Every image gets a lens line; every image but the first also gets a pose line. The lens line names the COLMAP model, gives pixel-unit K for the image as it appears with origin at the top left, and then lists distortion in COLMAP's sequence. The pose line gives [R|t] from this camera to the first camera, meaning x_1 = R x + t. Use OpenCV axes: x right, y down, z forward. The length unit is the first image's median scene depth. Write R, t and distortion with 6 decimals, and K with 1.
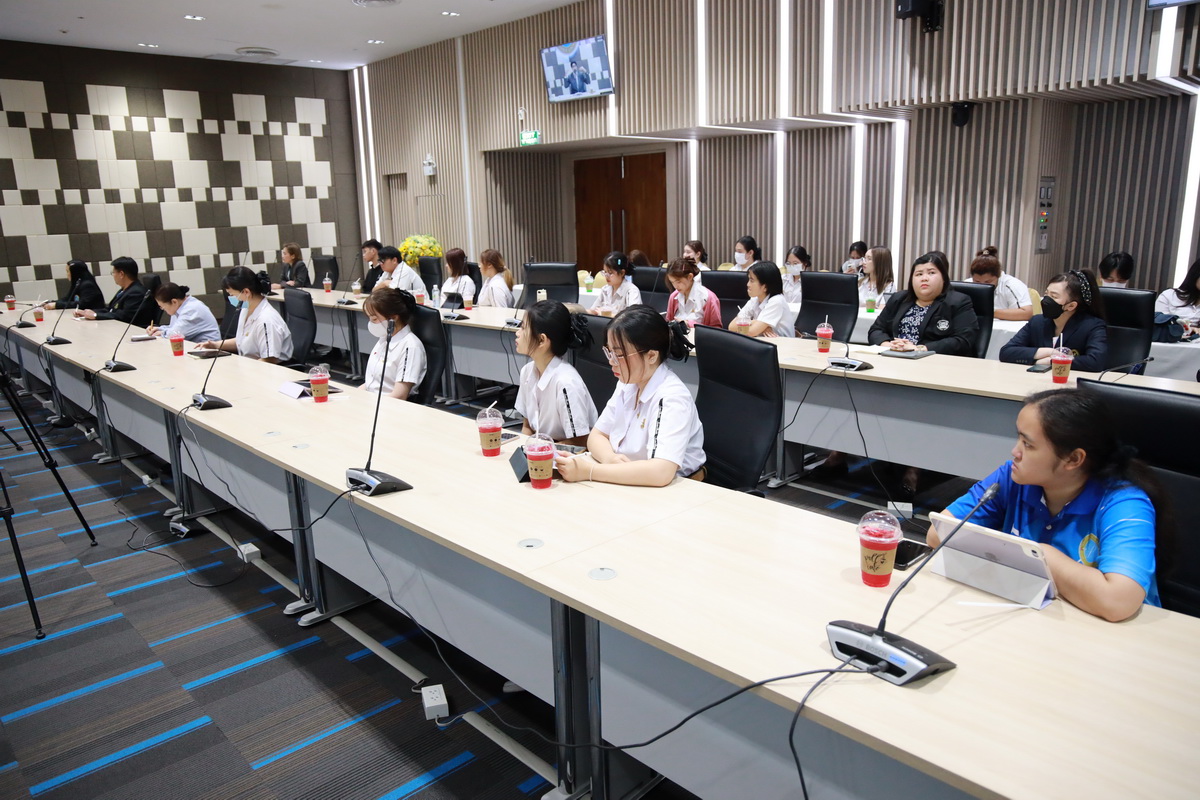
lens RADIAL K [[843.2, 0, 597.8], [0, 843.2, 367.3], [0, 0, 1]] dist [-0.003331, 0.001003]
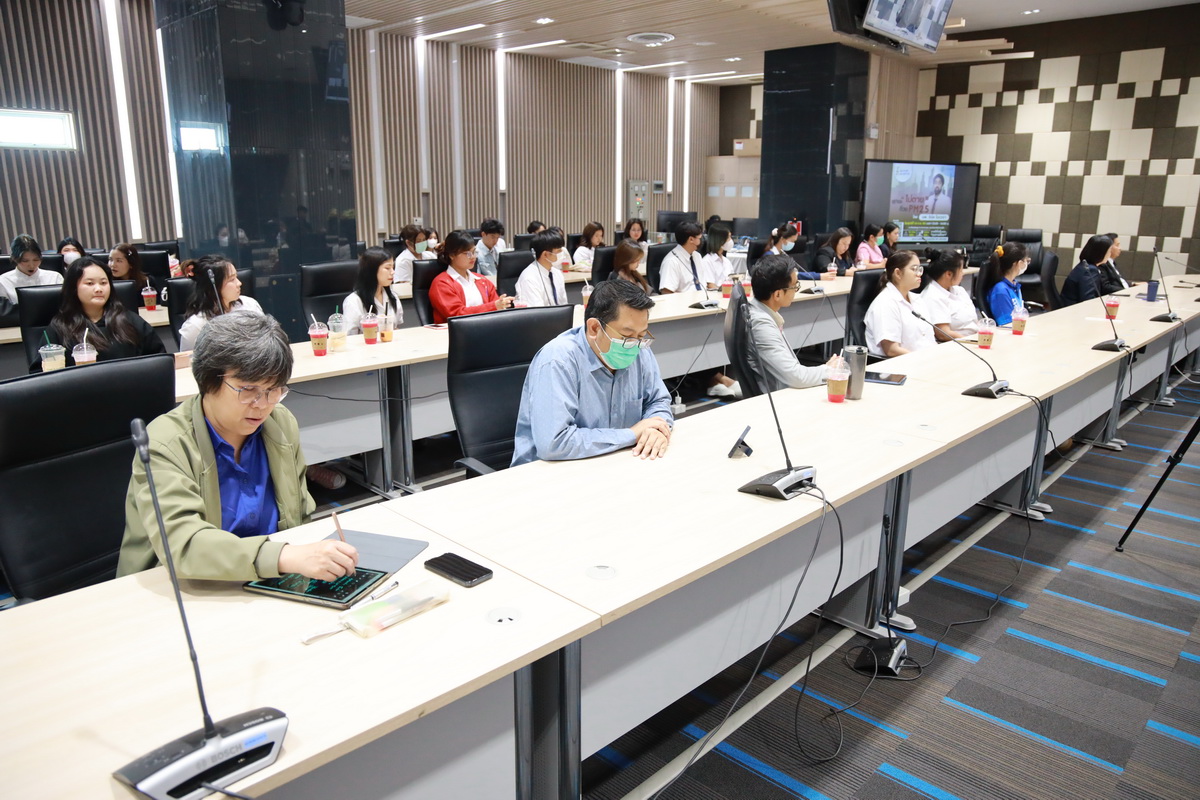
lens RADIAL K [[843.2, 0, 597.8], [0, 843.2, 367.3], [0, 0, 1]] dist [-0.003331, 0.001003]
pose [[0.060438, 0.239823, -0.968934, 0.462811], [-0.197040, 0.954474, 0.223954, -0.103163], [0.978531, 0.177383, 0.104941, 0.440422]]
